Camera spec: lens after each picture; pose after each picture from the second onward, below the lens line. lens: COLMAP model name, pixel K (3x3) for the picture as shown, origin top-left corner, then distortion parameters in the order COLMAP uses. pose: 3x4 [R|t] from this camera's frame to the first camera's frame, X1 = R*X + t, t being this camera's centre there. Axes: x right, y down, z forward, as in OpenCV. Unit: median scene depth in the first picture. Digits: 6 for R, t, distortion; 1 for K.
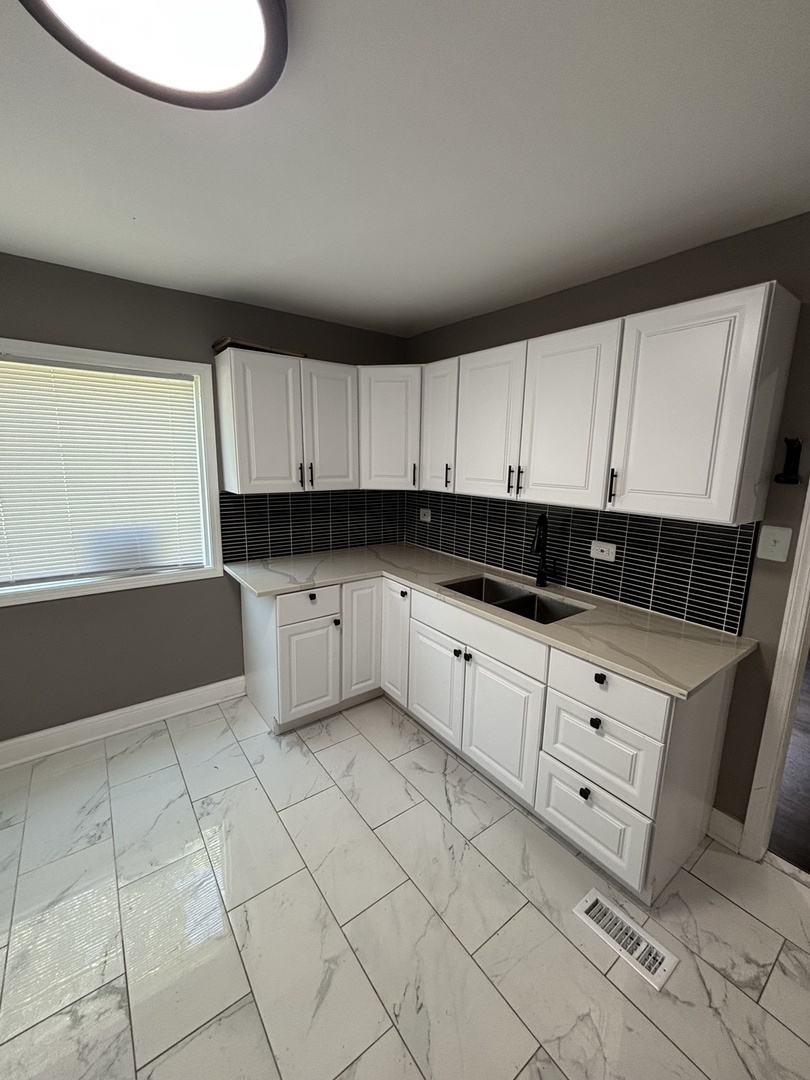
lens RADIAL K [[436.6, 0, 406.2], [0, 436.6, 534.6], [0, 0, 1]] dist [0.000171, -0.000435]
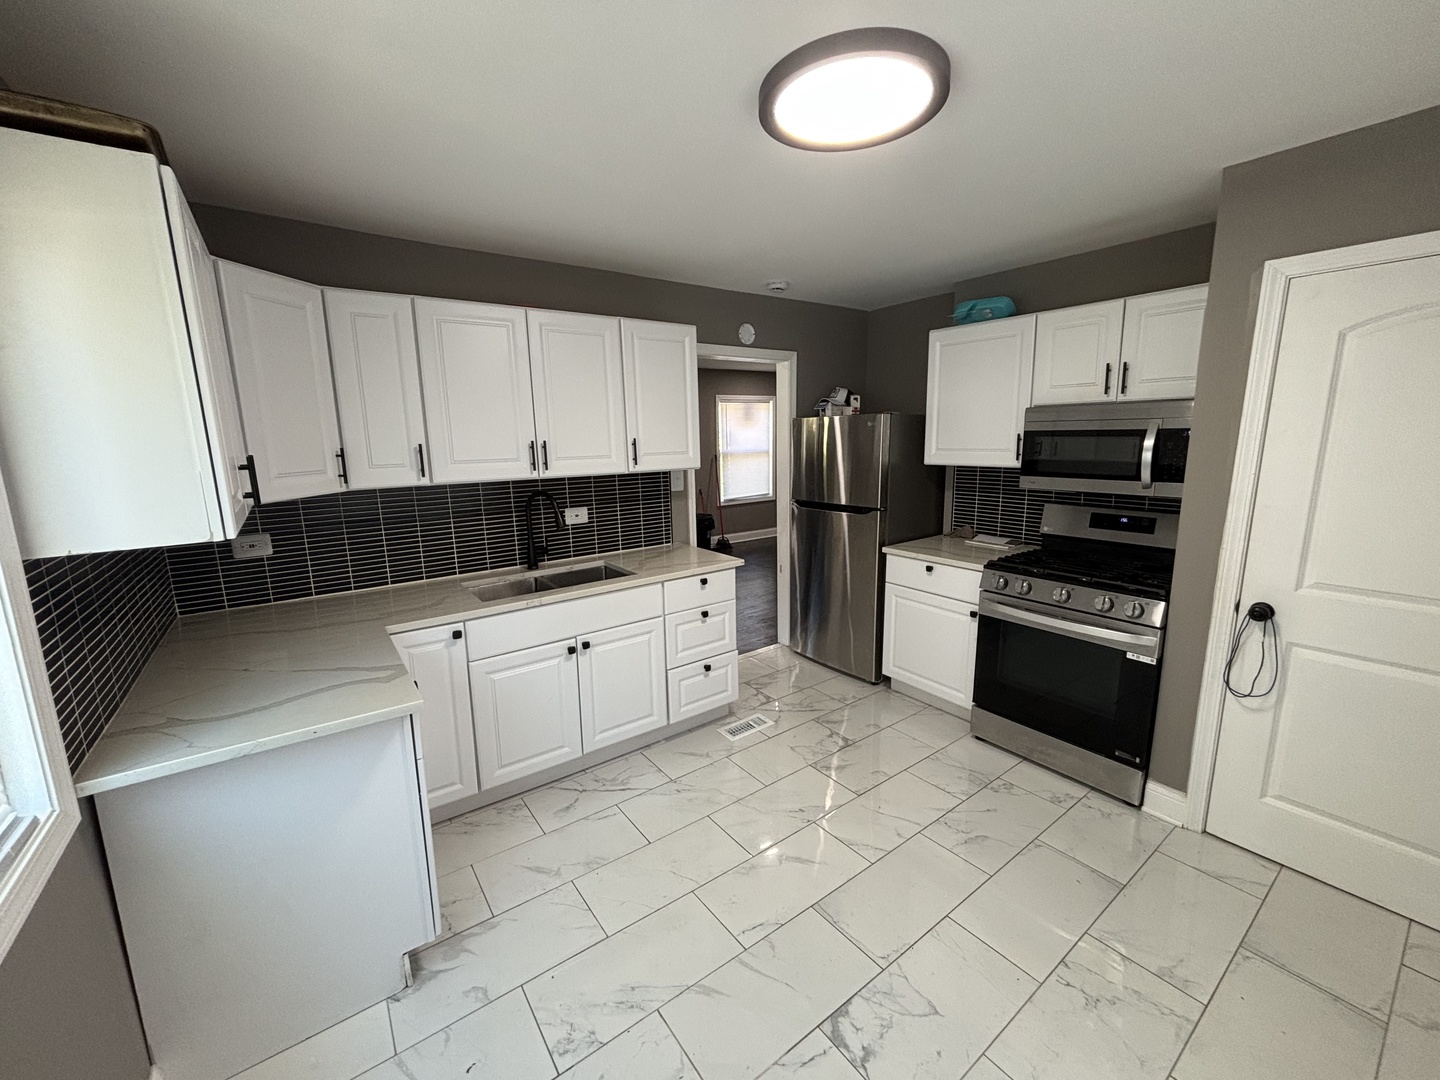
lens RADIAL K [[574.2, 0, 711.0], [0, 574.2, 540.3], [0, 0, 1]] dist [-0.033104, 0.000009]
pose [[0.012181, -0.196729, 0.980382, -0.986353], [0.205348, 0.960050, 0.190097, -0.109438], [-0.978613, 0.199004, 0.052093, 0.614938]]
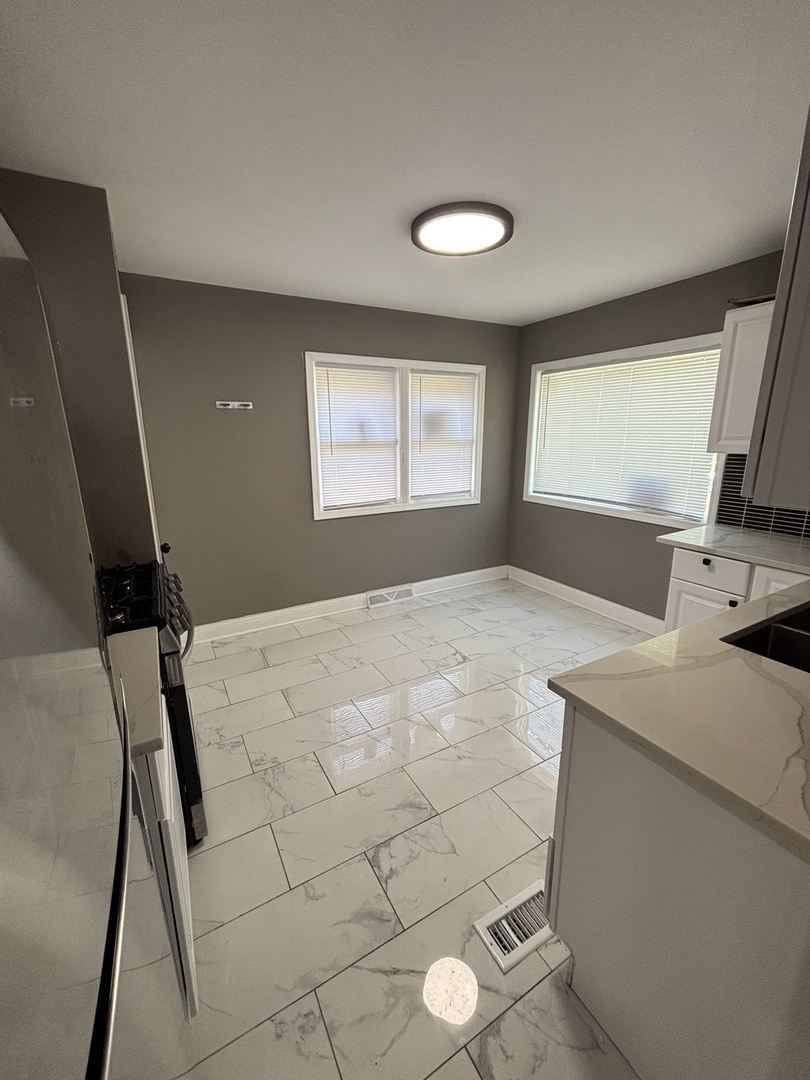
lens RADIAL K [[436.6, 0, 406.2], [0, 436.6, 534.6], [0, 0, 1]] dist [0.000171, -0.000435]
pose [[-0.121676, 0.212845, -0.969480, 0.872428], [-0.179429, 0.955929, 0.232389, -0.021180], [0.976217, 0.202229, -0.078123, 0.466977]]
